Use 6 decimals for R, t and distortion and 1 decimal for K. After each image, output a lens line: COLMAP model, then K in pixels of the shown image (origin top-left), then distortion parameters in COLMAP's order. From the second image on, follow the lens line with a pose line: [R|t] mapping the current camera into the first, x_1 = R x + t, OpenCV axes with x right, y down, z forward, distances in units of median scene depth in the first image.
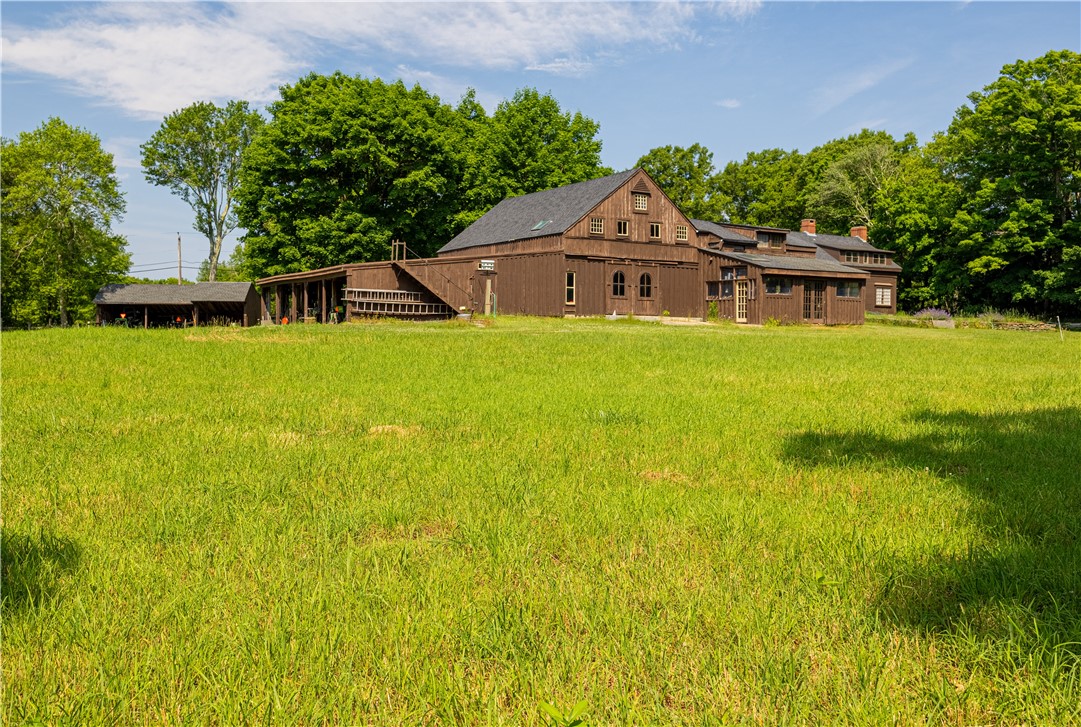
lens RADIAL K [[1051.1, 0, 540.5], [0, 1051.1, 363.5], [0, 0, 1]] dist [-0.000908, 0.011656]
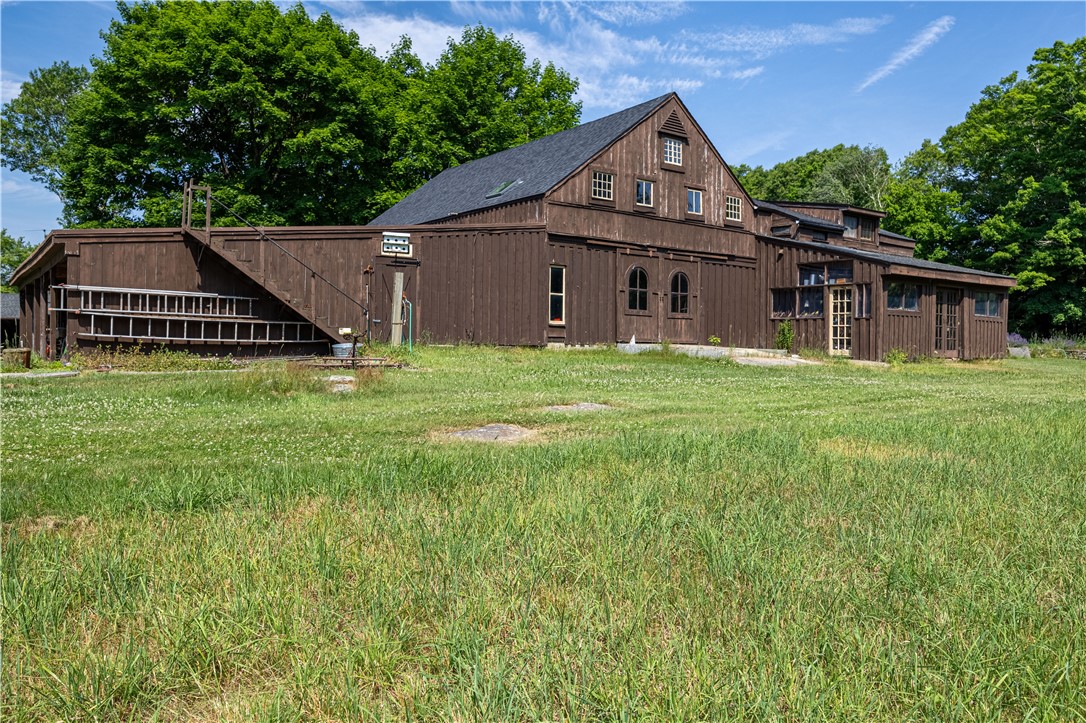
lens RADIAL K [[817.6, 0, 543.0], [0, 817.6, 361.5], [0, 0, 1]] dist [-0.004470, -0.002883]
pose [[0.997919, 0.004565, 0.064312, -0.005289], [-0.004015, 0.999954, -0.008673, -0.027029], [-0.064348, 0.008396, 0.997892, 0.468204]]
